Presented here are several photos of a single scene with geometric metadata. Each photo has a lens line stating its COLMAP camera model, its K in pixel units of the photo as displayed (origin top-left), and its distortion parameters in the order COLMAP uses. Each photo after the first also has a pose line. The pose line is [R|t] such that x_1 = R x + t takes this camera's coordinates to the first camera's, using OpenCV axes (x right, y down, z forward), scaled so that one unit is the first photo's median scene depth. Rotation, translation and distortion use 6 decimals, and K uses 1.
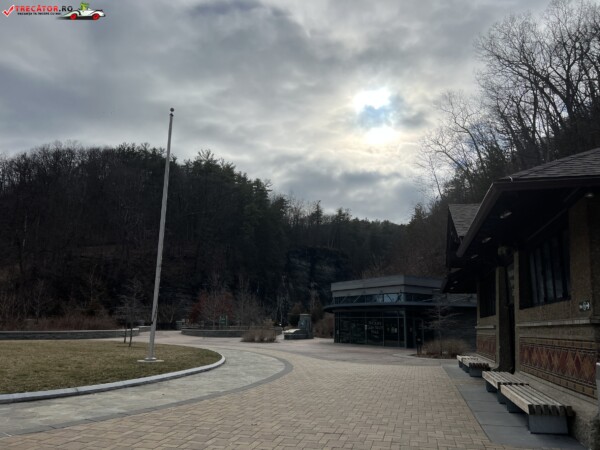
lens RADIAL K [[453.9, 0, 300.0], [0, 453.9, 225.0], [0, 0, 1]] dist [0.047831, -0.047370]
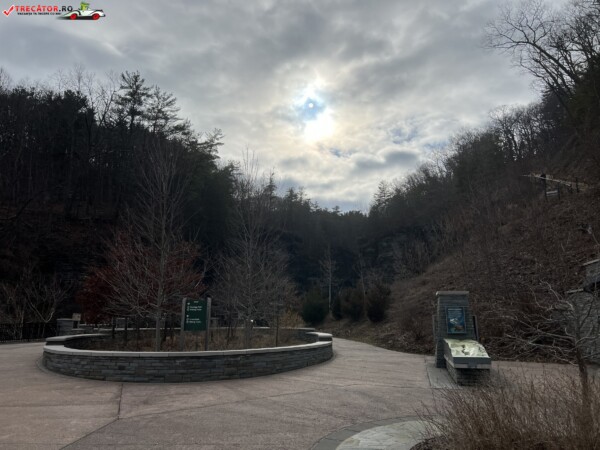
lens RADIAL K [[453.9, 0, 300.0], [0, 453.9, 225.0], [0, 0, 1]] dist [0.047831, -0.047370]
pose [[0.989748, 0.015959, 0.141932, -0.025047], [-0.018072, 0.999744, 0.013612, 0.028535], [-0.141678, -0.016037, 0.989783, 0.138040]]
